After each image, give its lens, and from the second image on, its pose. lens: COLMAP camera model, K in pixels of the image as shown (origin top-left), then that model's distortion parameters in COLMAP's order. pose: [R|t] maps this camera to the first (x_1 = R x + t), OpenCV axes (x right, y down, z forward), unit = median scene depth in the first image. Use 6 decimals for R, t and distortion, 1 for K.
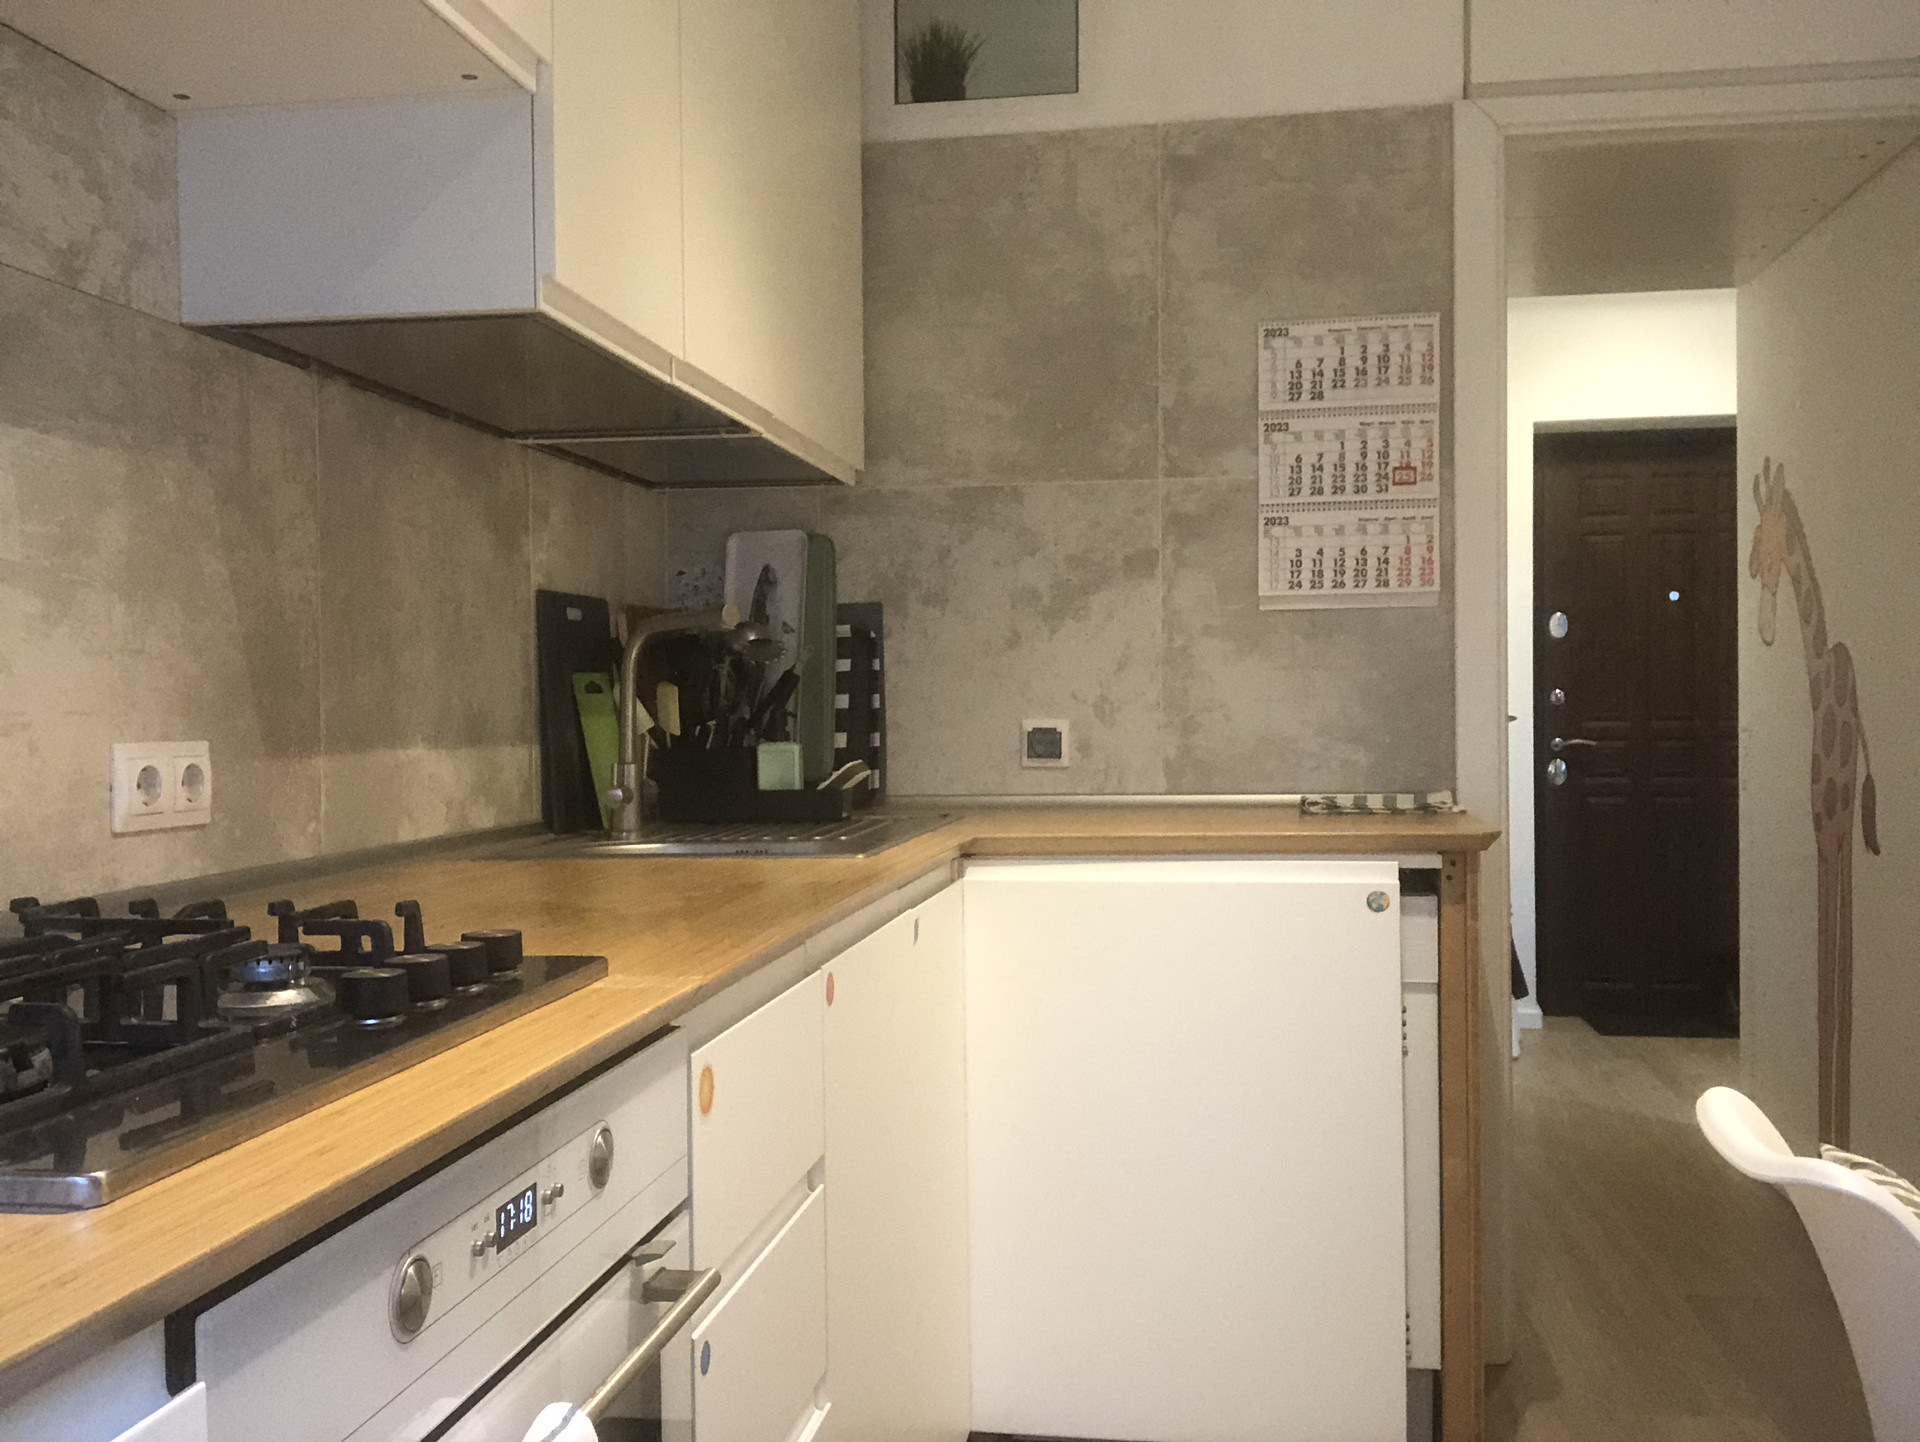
lens RADIAL K [[1810.8, 0, 930.3], [0, 1810.8, 733.2], [0, 0, 1]] dist [0.035025, -0.070023]
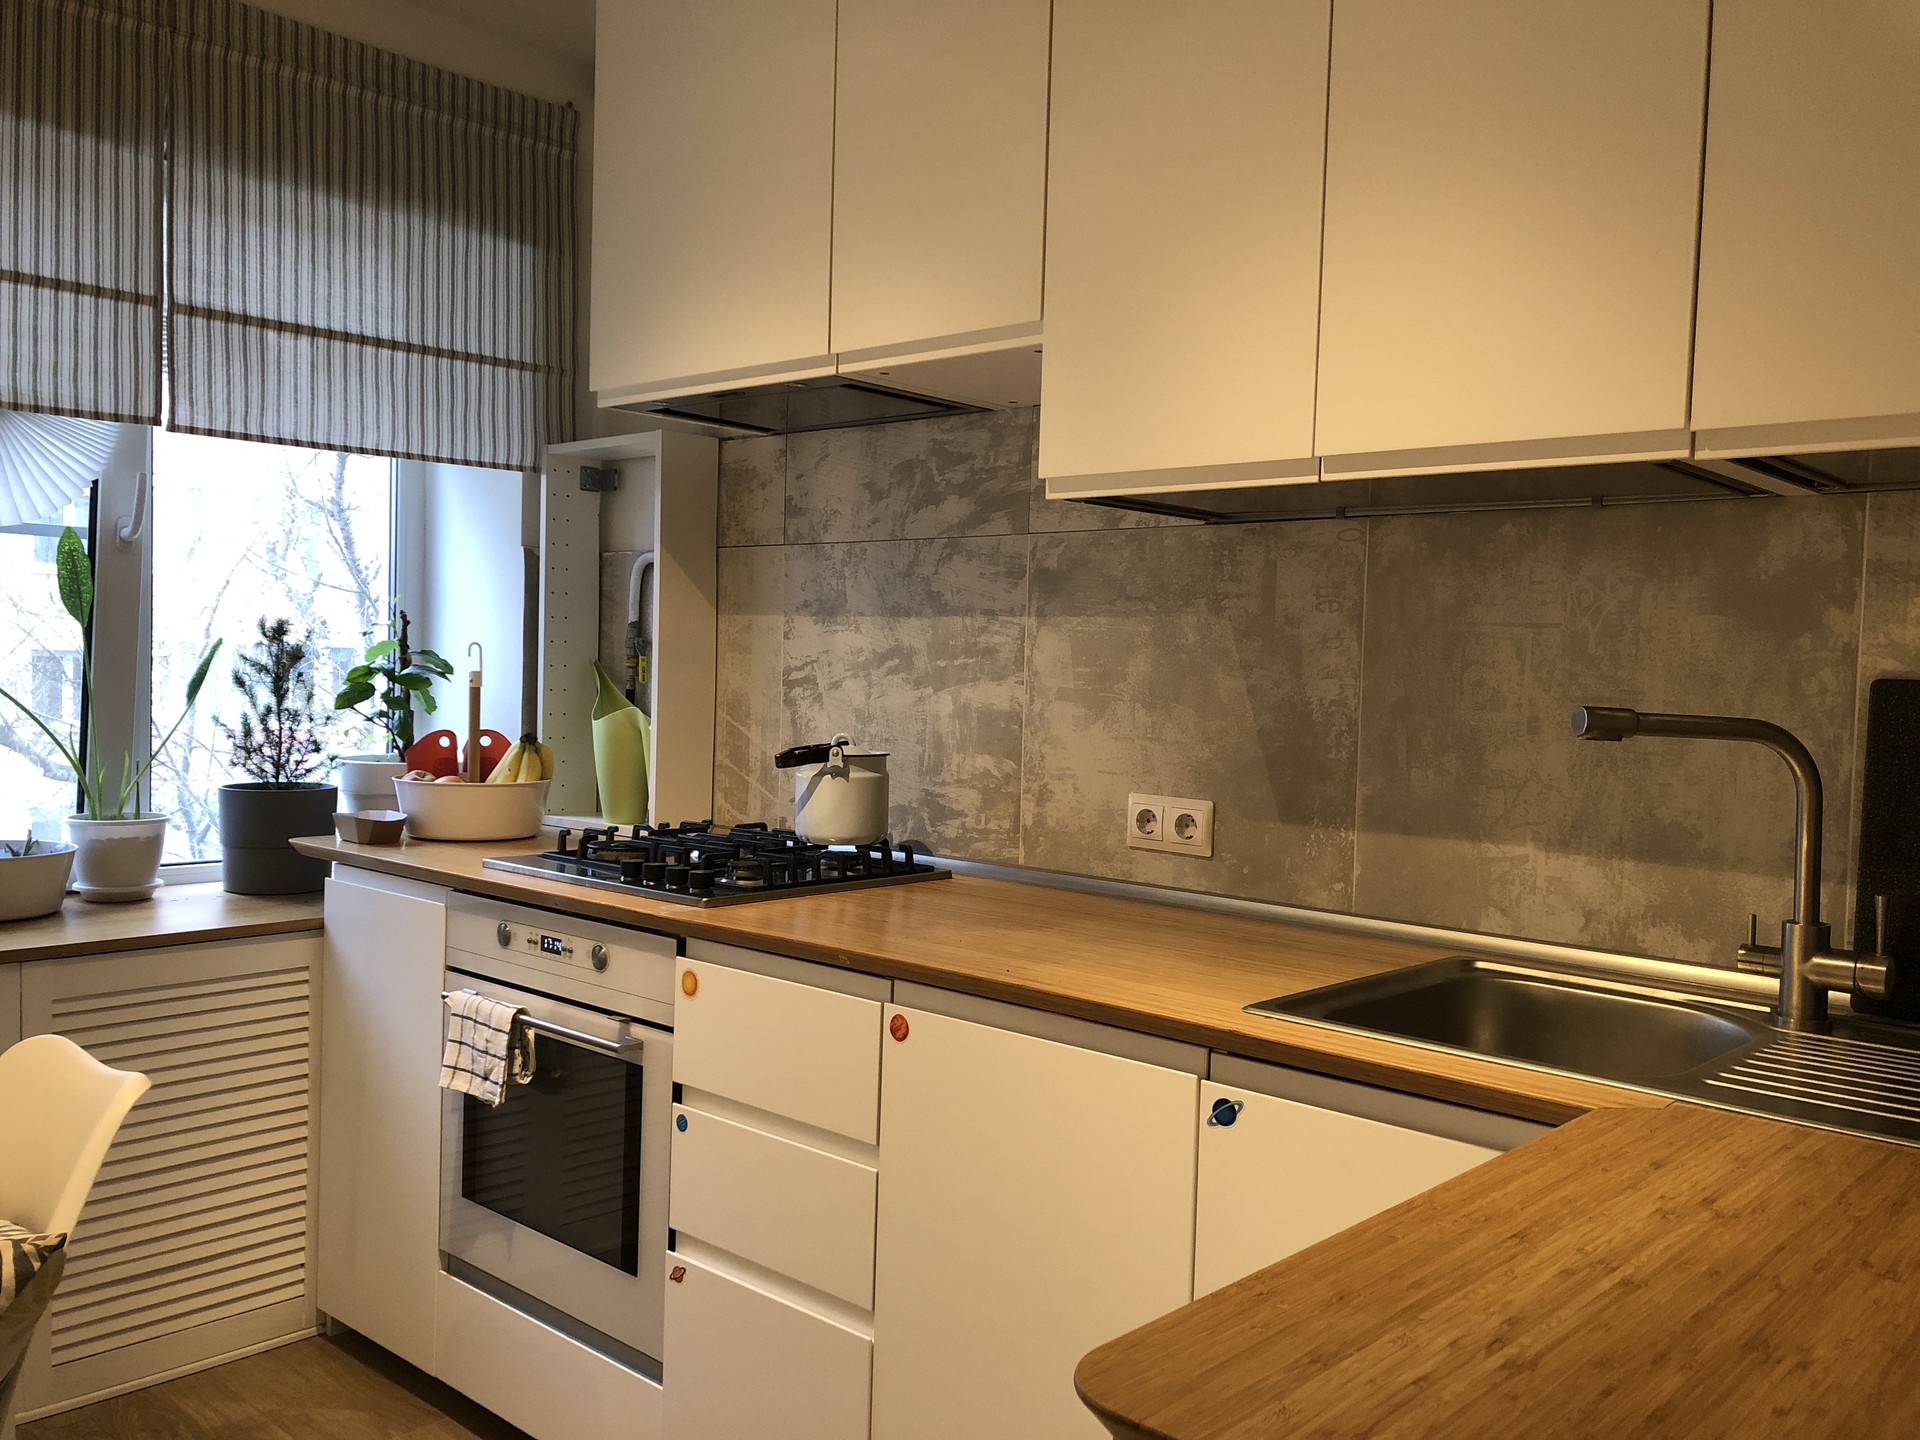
lens RADIAL K [[1556.5, 0, 989.4], [0, 1556.5, 728.6], [0, 0, 1]] dist [0.079577, -0.120382]
pose [[-0.535724, 0.027651, -0.843940, 0.461944], [-0.038132, 0.997652, 0.056893, -0.072612], [0.843532, 0.062659, -0.533412, 0.920085]]
